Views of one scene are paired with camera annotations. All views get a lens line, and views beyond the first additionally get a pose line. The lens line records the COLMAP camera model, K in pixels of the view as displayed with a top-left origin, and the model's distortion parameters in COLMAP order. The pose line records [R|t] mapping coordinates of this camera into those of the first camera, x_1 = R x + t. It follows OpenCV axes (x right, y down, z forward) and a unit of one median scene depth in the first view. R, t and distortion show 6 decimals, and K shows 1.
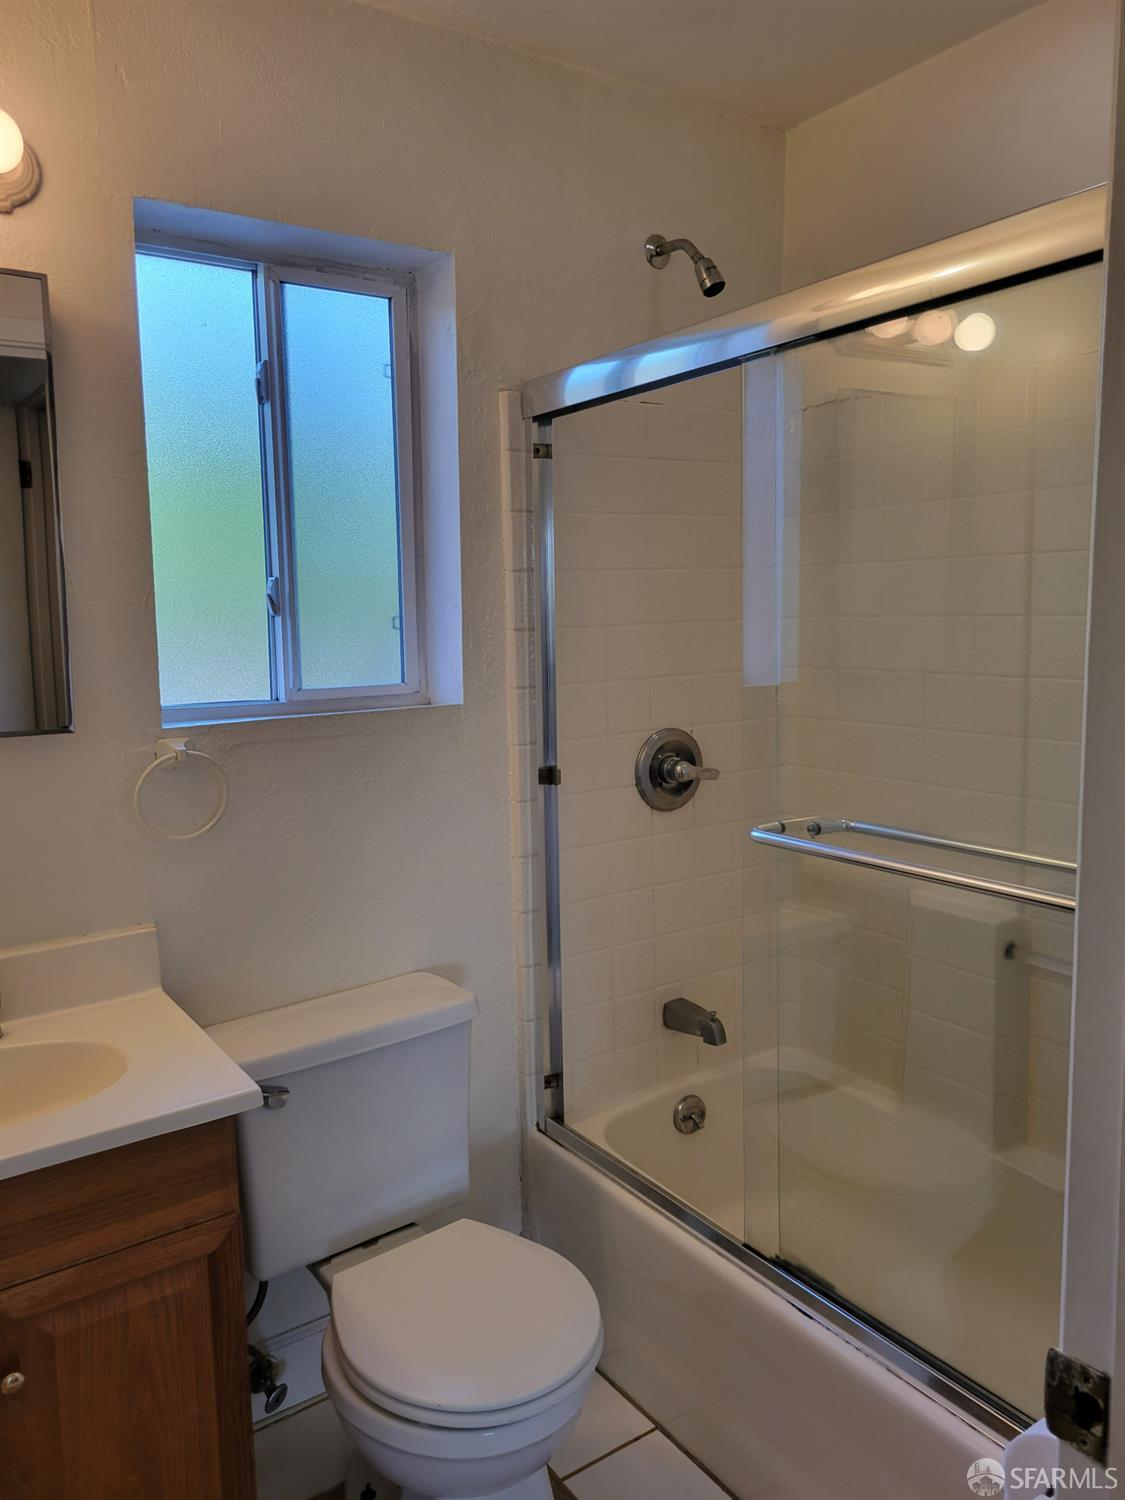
lens RADIAL K [[1122.5, 0, 566.0], [0, 1122.5, 742.0], [0, 0, 1]] dist [0.049224, -0.034583]
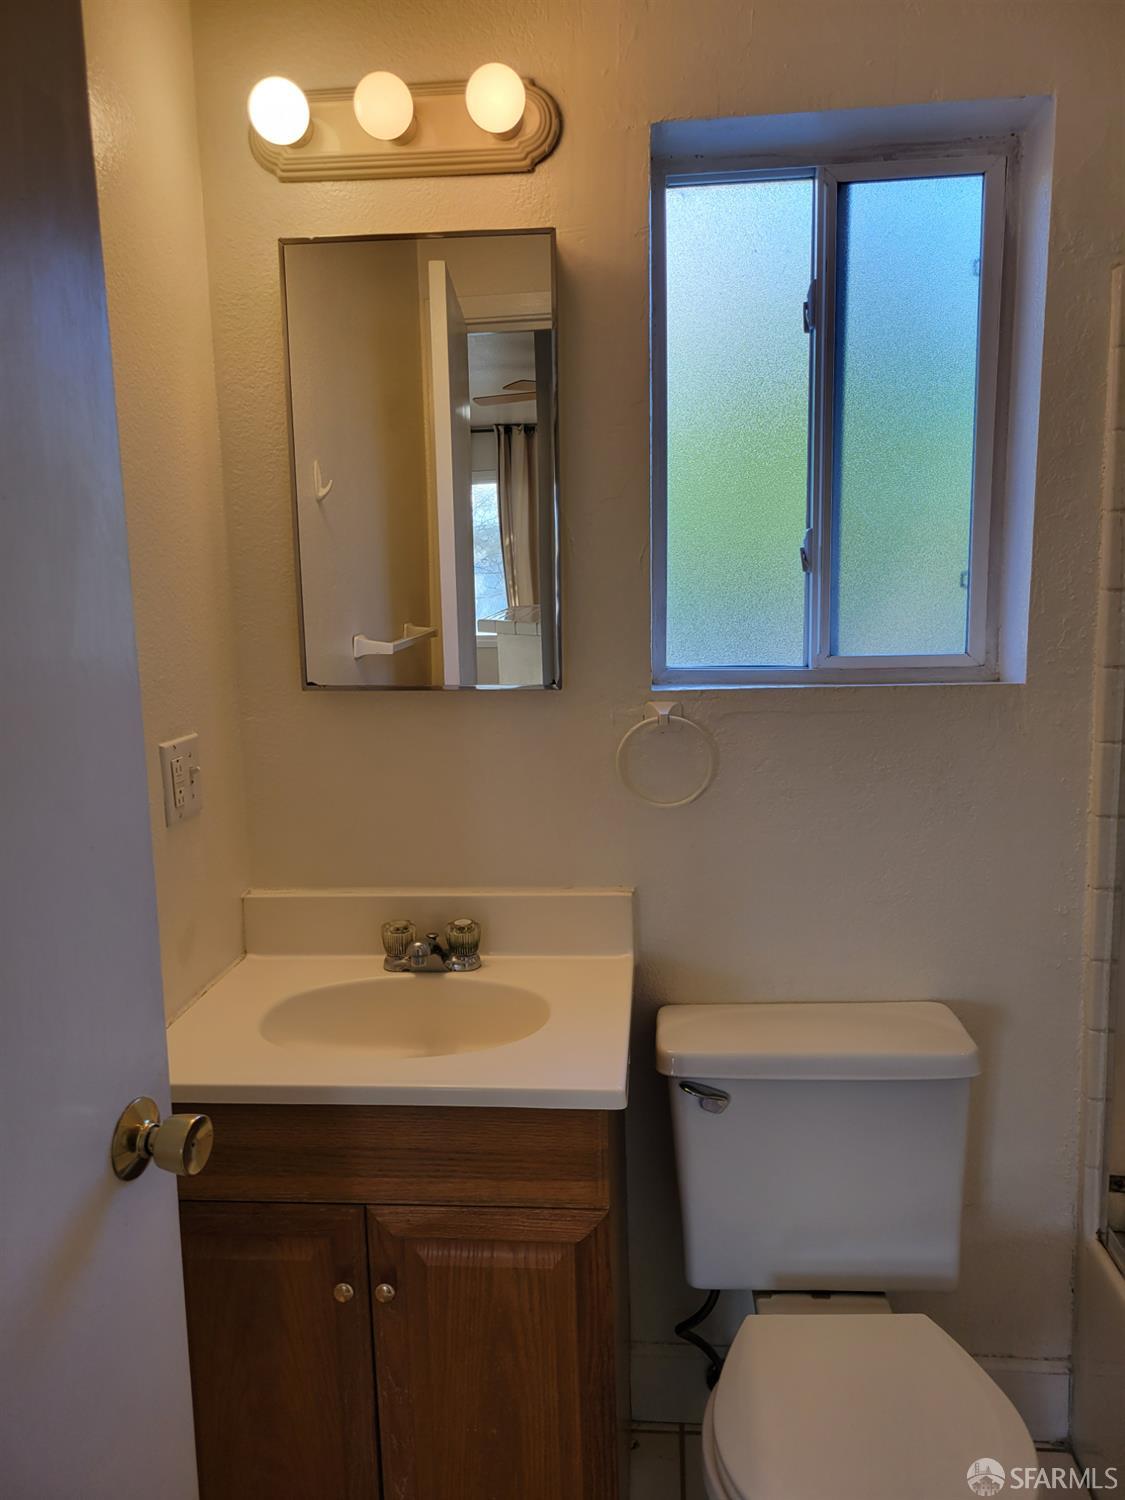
lens RADIAL K [[1122.5, 0, 561.9], [0, 1122.5, 747.5], [0, 0, 1]] dist [0.049224, -0.034583]
pose [[0.766116, 0.099210, -0.634998, 0.179043], [-0.071451, 0.995037, 0.069256, -0.022281], [0.638718, -0.007687, 0.769403, 0.193734]]
